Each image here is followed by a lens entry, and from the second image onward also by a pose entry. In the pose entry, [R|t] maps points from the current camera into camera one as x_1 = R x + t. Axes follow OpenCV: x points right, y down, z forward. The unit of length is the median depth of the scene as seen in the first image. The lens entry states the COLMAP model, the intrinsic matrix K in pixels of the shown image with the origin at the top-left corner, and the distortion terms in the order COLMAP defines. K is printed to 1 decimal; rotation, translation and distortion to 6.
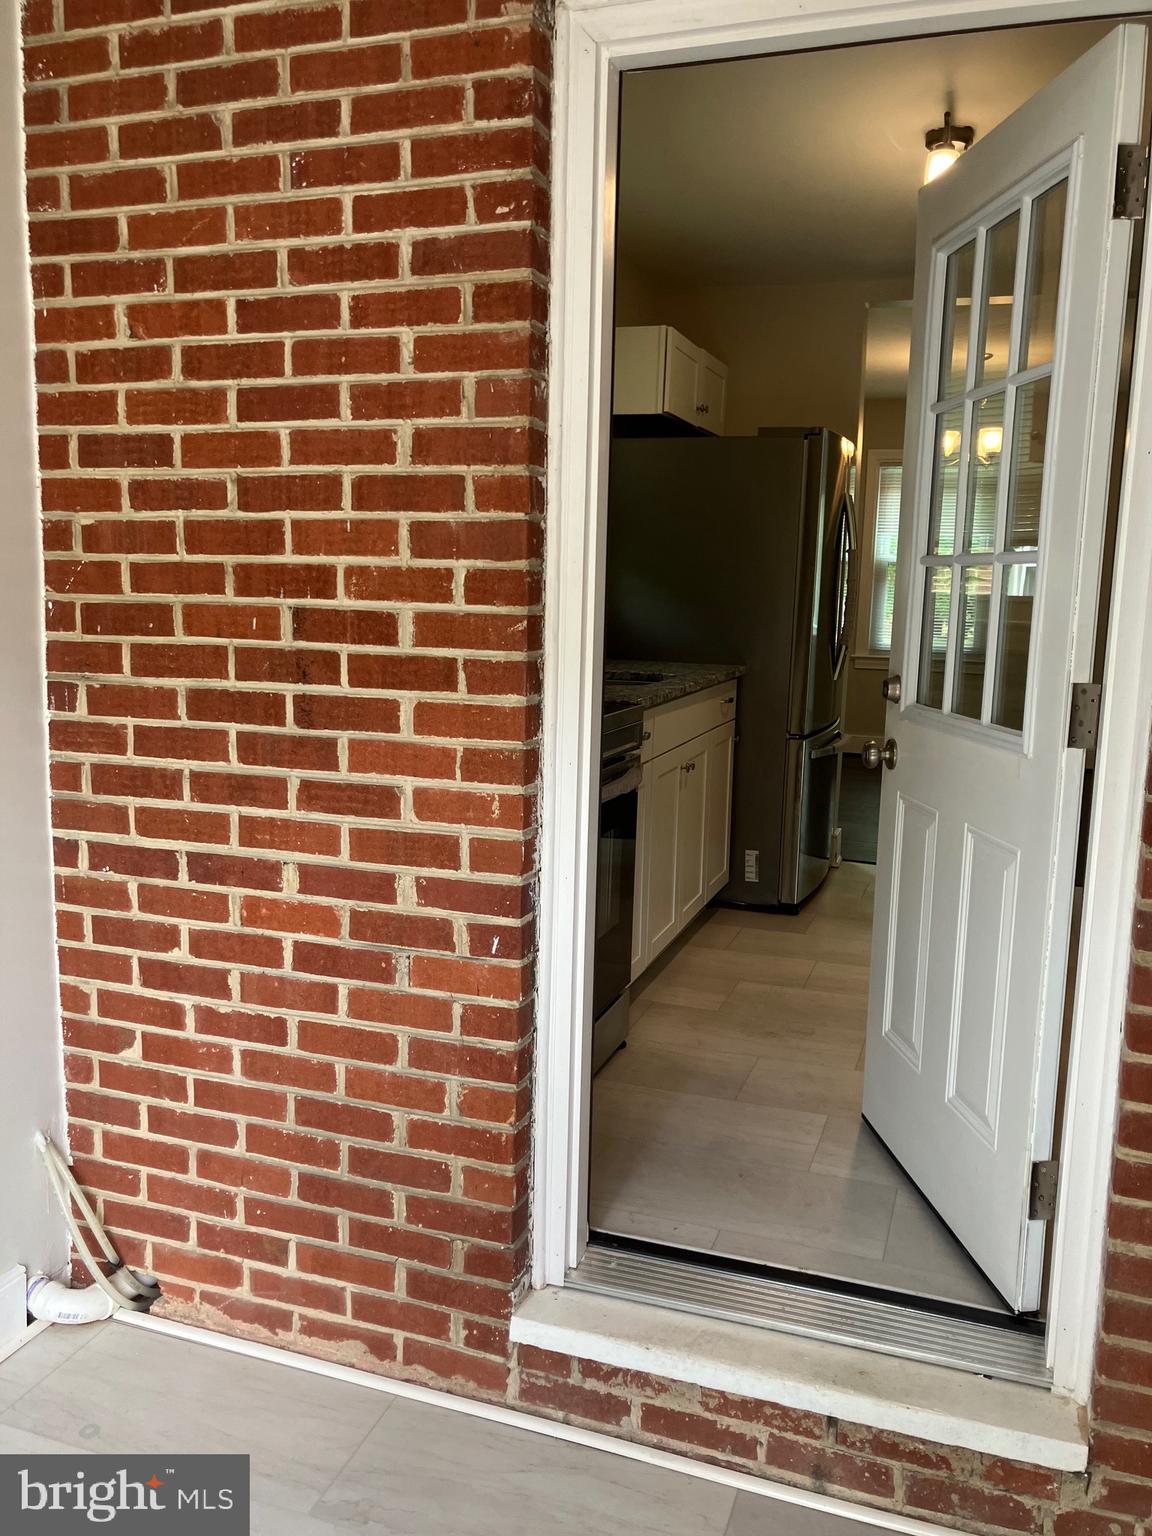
lens RADIAL K [[1263.4, 0, 575.8], [0, 1263.4, 766.7], [0, 0, 1]] dist [0.044187, -0.055130]
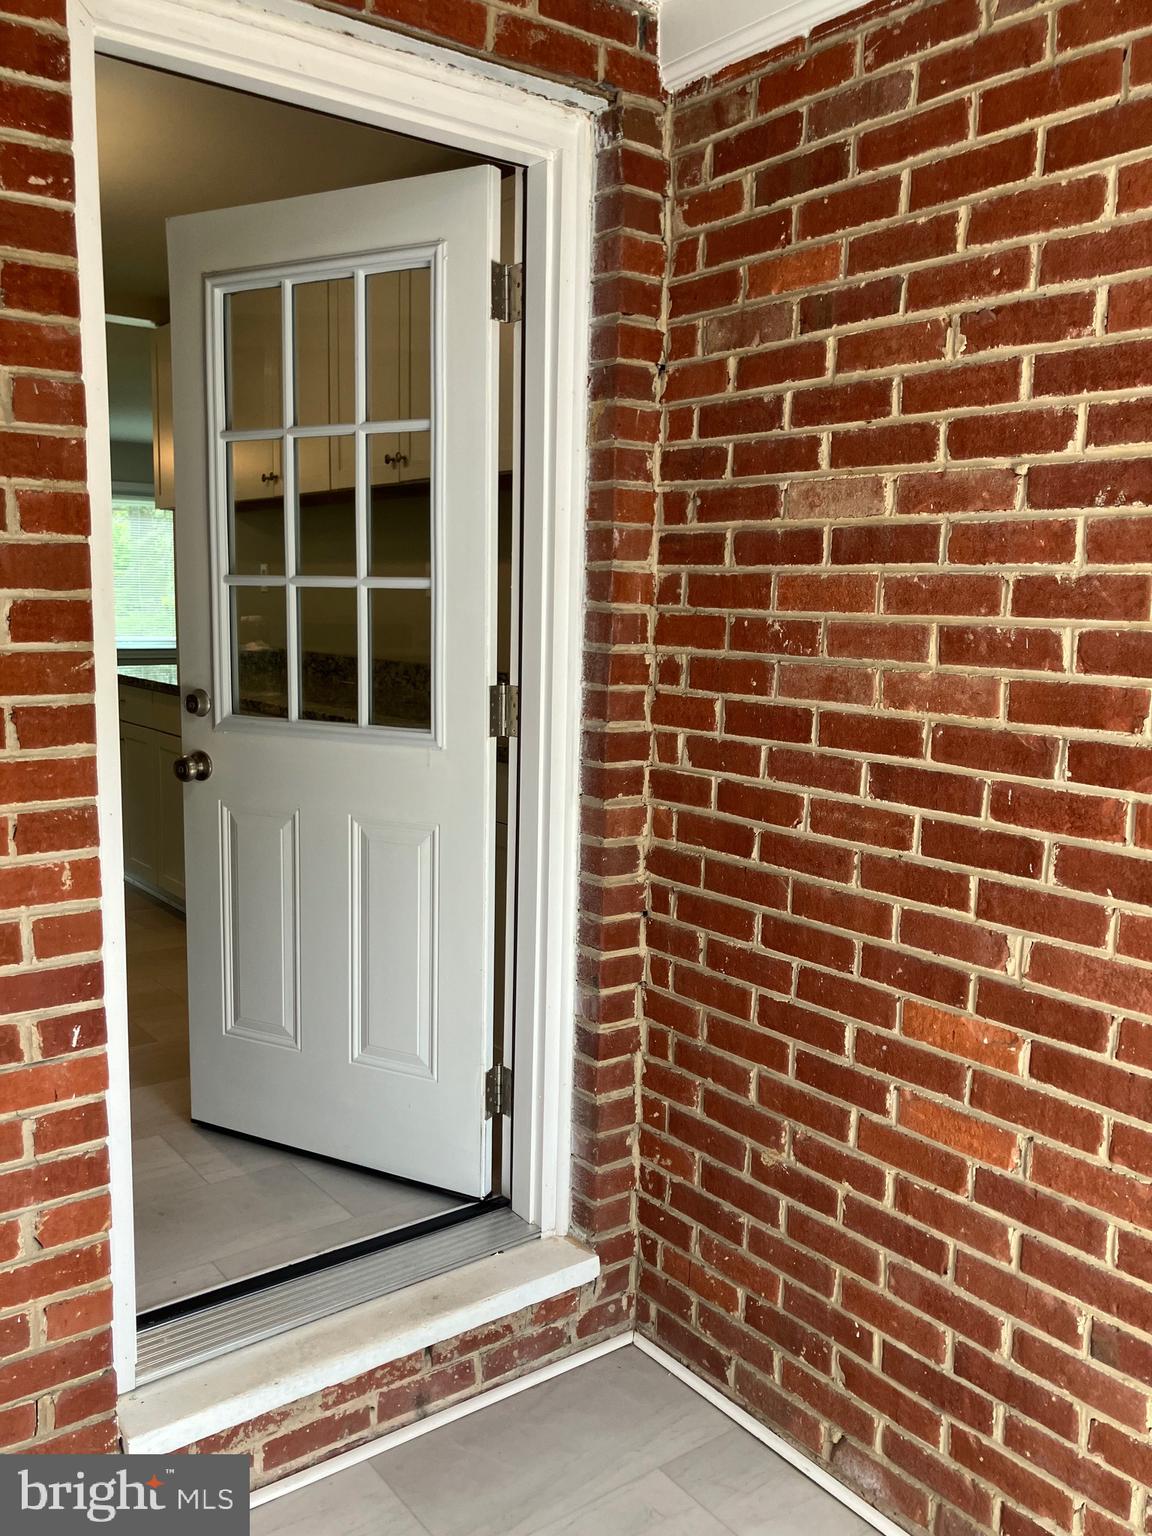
lens RADIAL K [[1263.4, 0, 576.0], [0, 1263.4, 775.3], [0, 0, 1]] dist [0.044187, -0.055130]
pose [[0.543061, -0.130514, 0.829488, -0.586574], [0.116447, 0.990007, 0.079534, -0.065172], [-0.831579, 0.053400, 0.552833, 0.233249]]
